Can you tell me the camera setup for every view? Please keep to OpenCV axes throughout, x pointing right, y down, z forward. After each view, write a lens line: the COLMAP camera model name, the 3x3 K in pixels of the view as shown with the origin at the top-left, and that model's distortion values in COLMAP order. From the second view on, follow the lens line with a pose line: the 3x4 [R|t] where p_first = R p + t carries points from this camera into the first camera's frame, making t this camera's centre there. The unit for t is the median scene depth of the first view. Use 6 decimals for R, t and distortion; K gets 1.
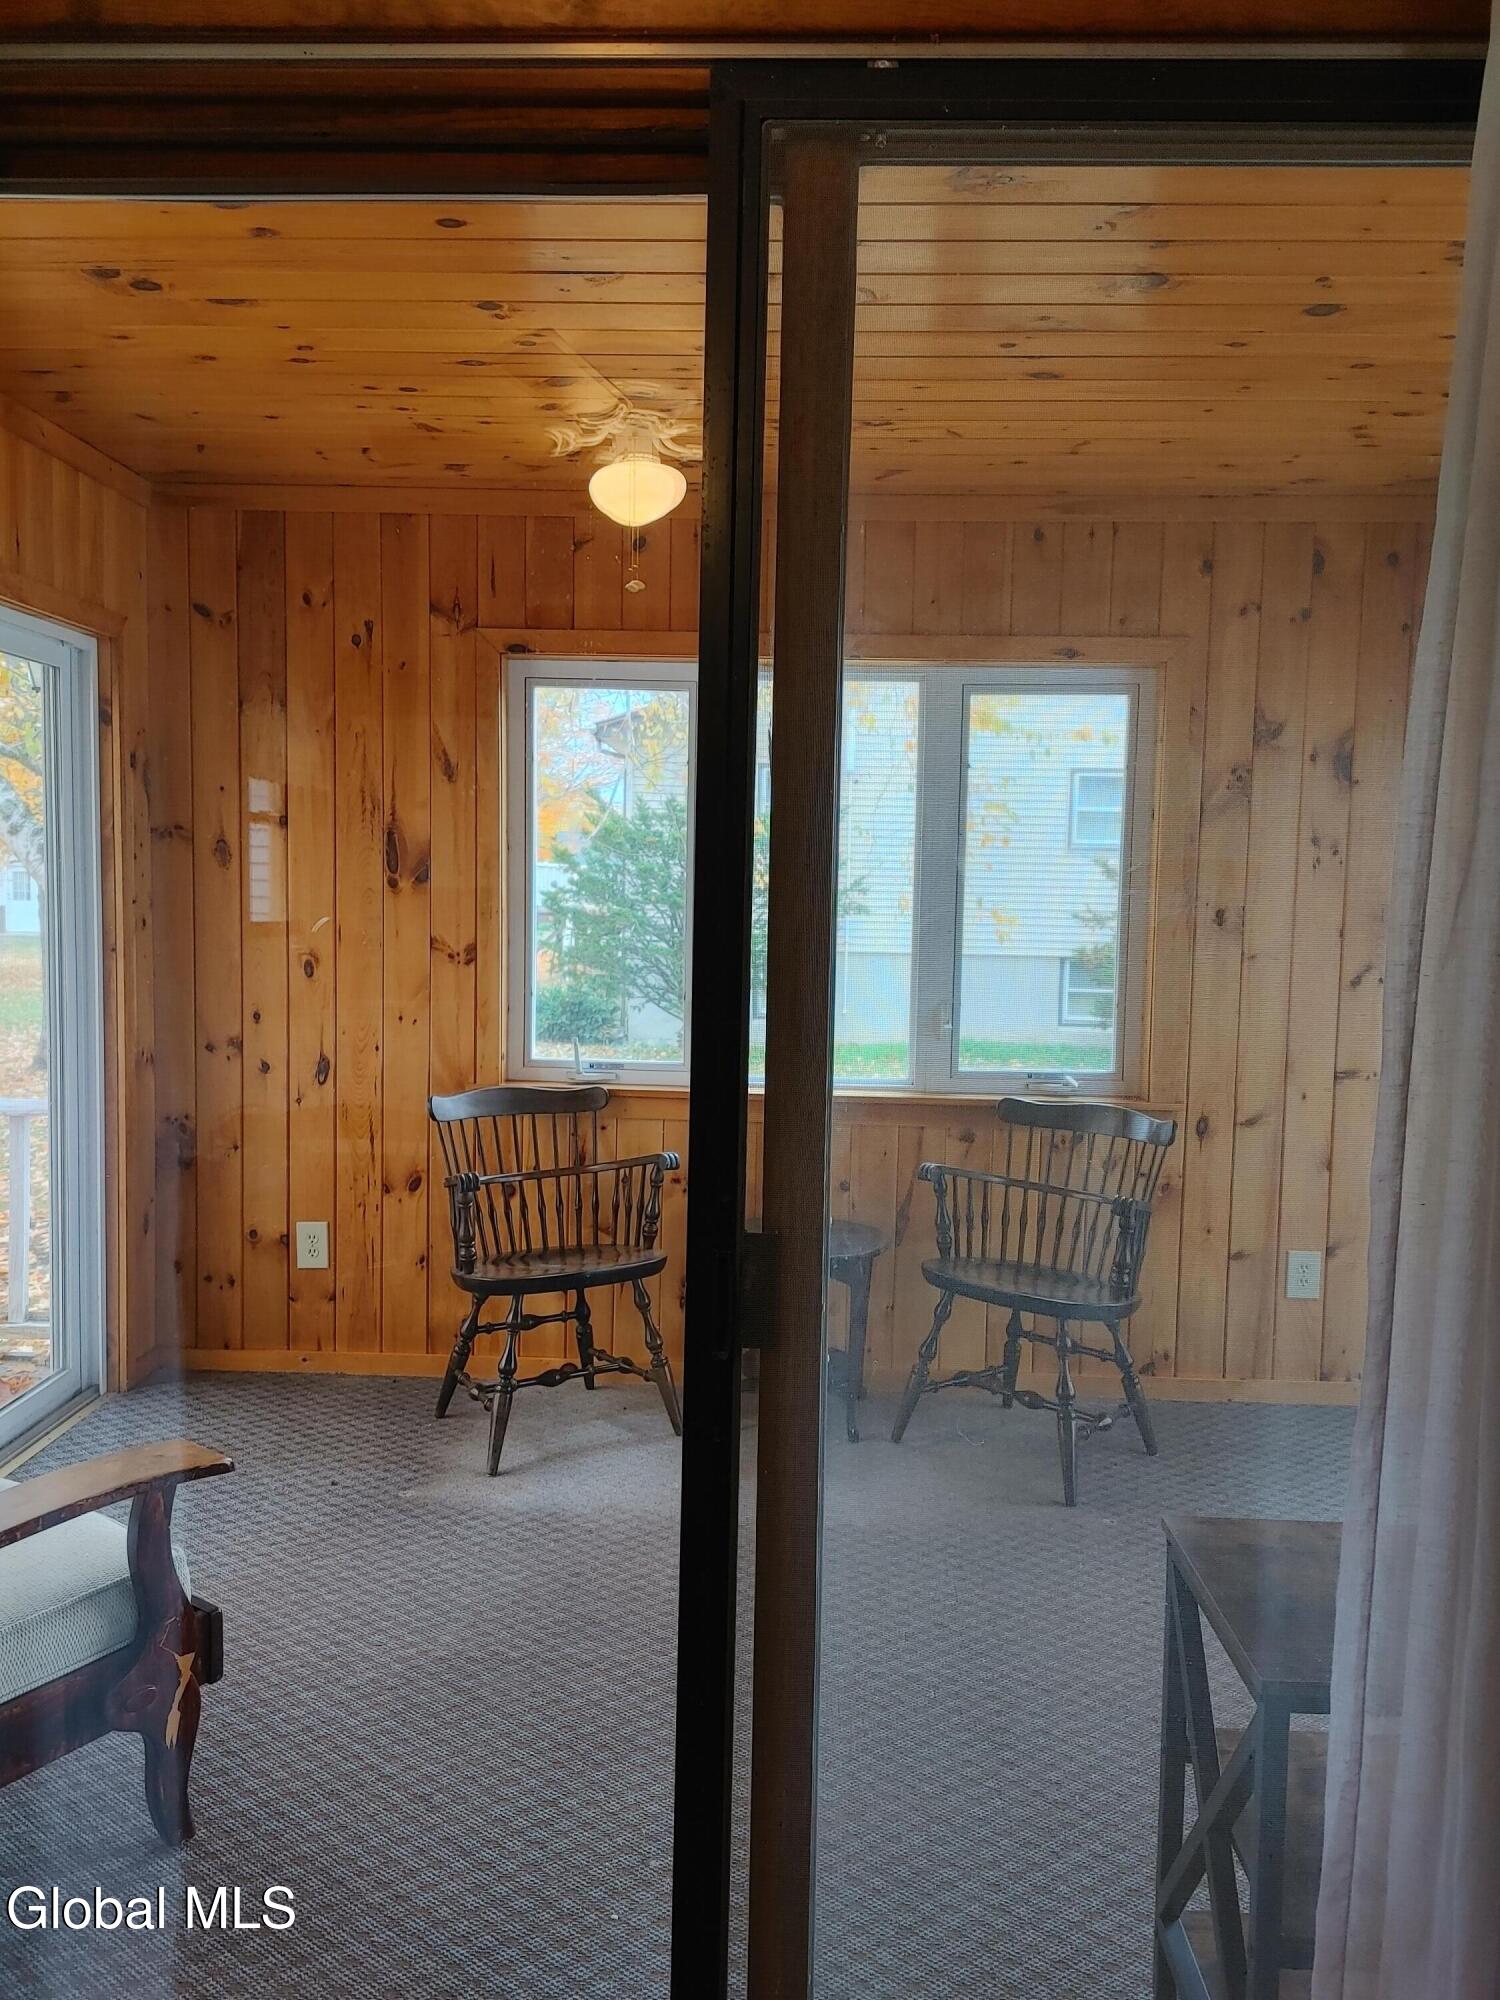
lens RADIAL K [[1503.1, 0, 744.5], [0, 1503.1, 1005.7], [0, 0, 1]] dist [0.098878, -0.114459]
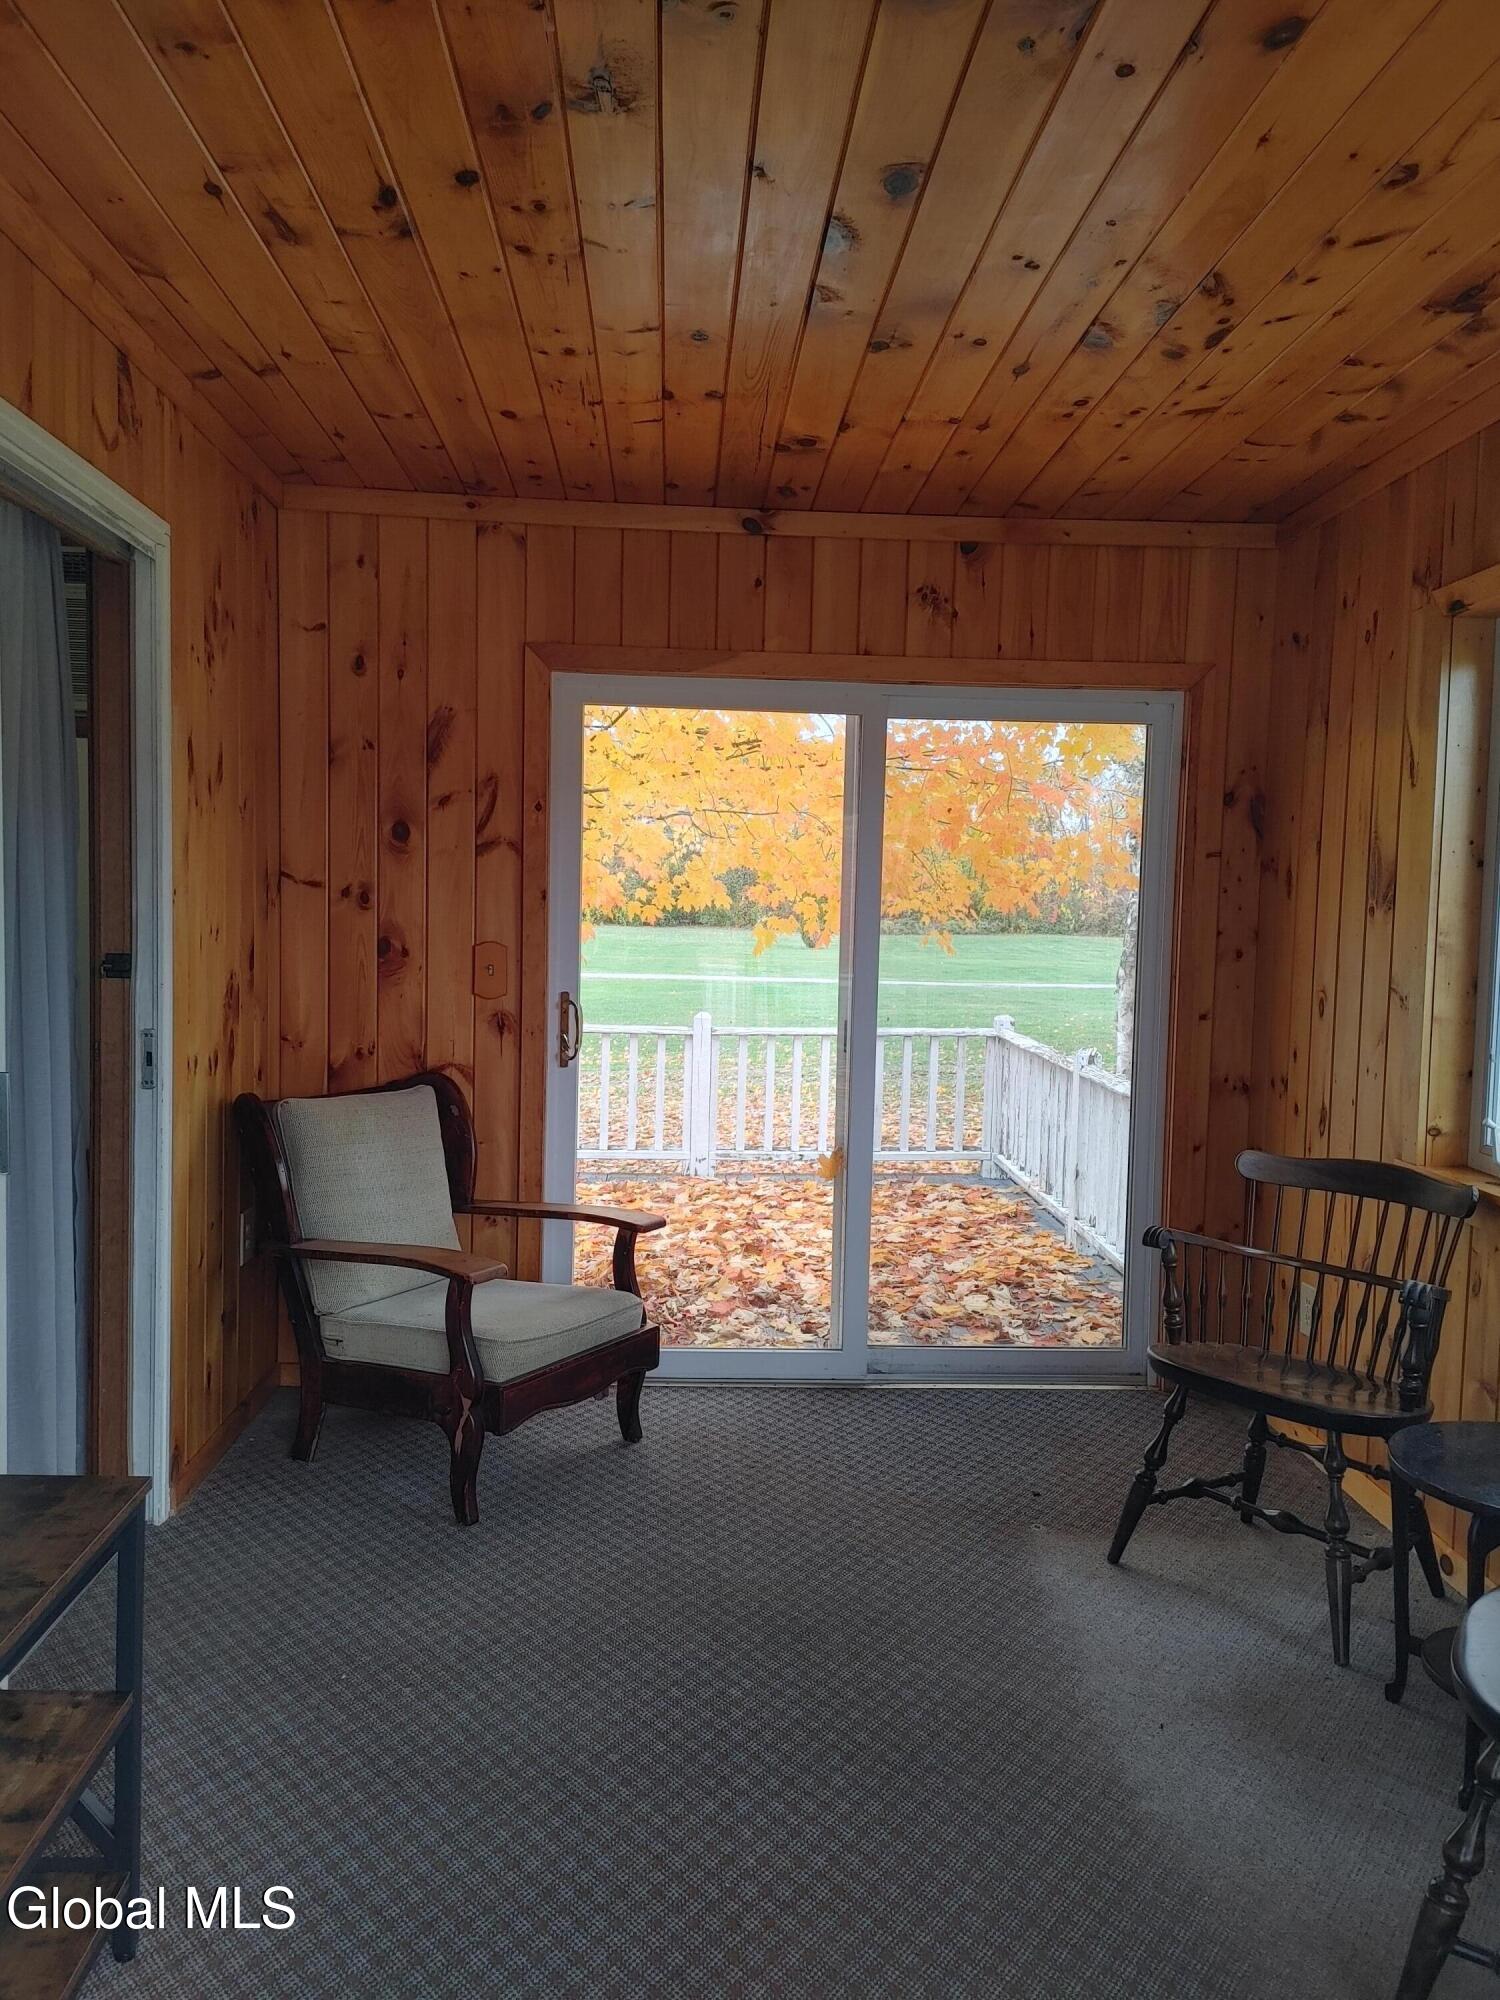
lens RADIAL K [[1531.8, 0, 745.9], [0, 1531.8, 995.4], [0, 0, 1]] dist [0.082674, 0.001552]
pose [[0.085445, 0.034299, -0.995752, 0.670044], [-0.105421, 0.994108, 0.025197, -0.020146], [0.990750, 0.102820, 0.088557, 0.629888]]
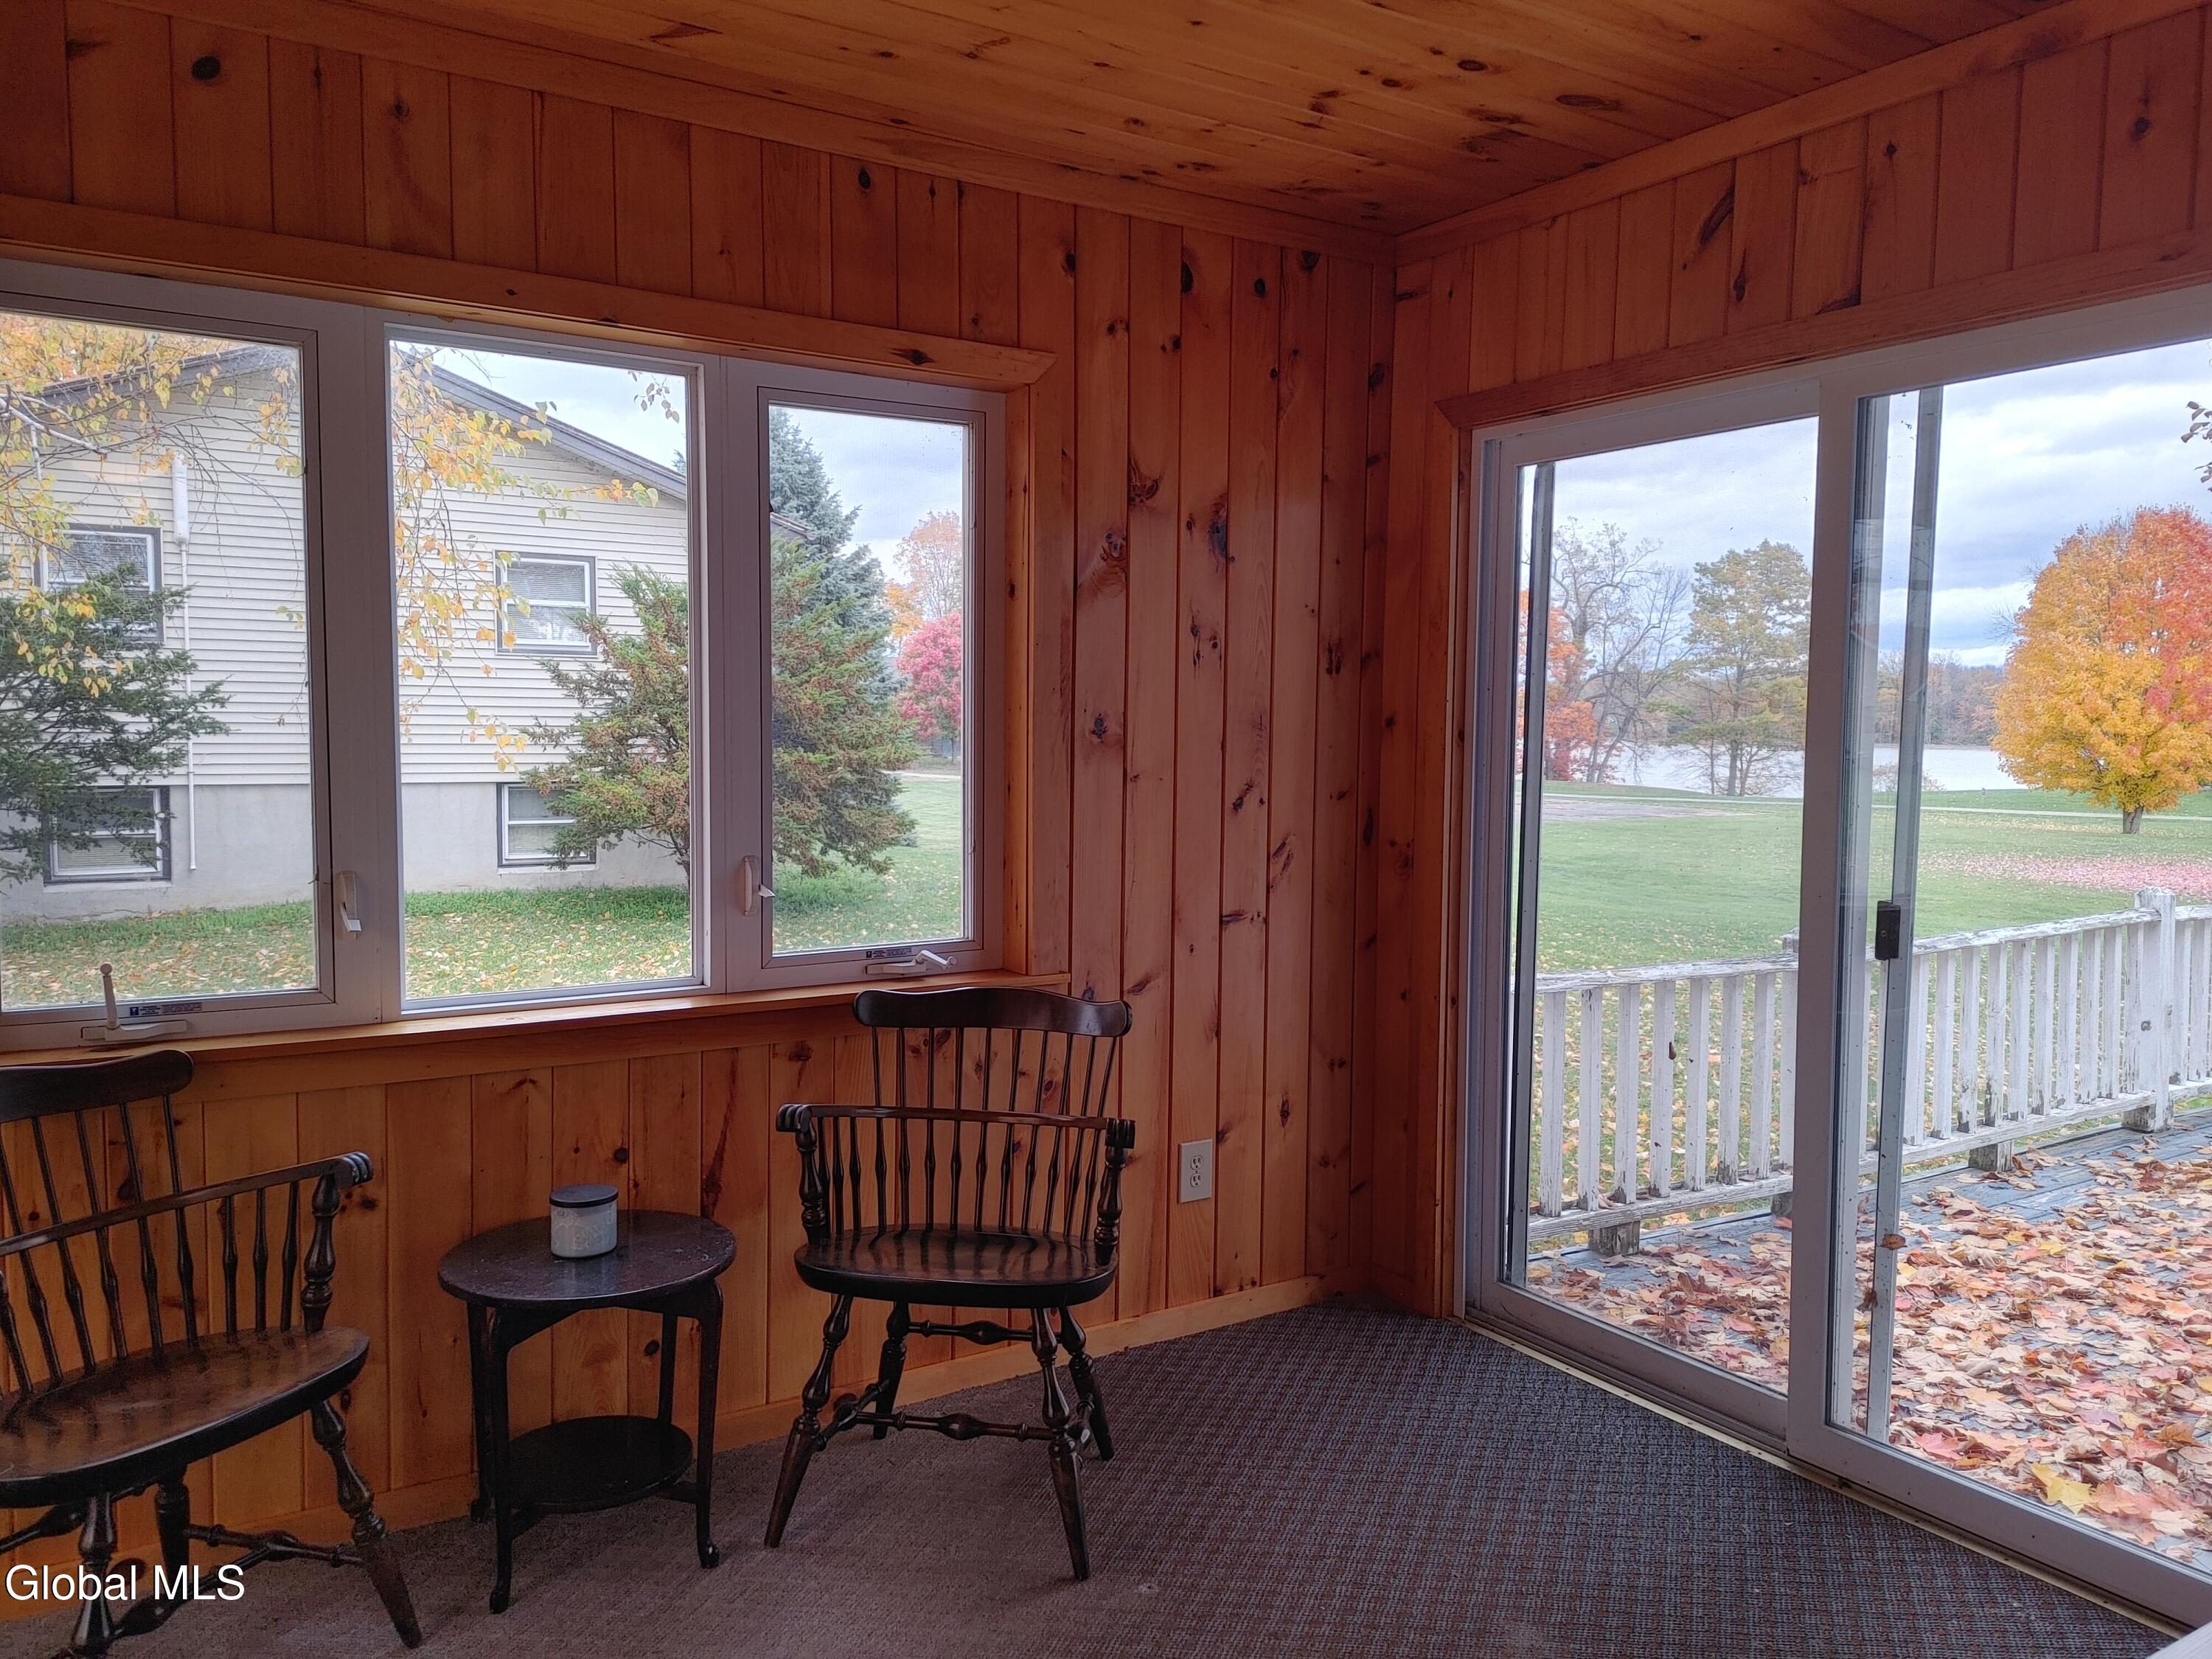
lens RADIAL K [[1662.4, 0, 1106.0], [0, 1662.4, 829.5], [0, 0, 1]] dist [0.098878, -0.114459]
pose [[0.822480, -0.049551, 0.566632, -0.166139], [0.049893, 0.998643, 0.014910, -0.018891], [-0.566602, 0.016008, 0.823836, 0.305146]]
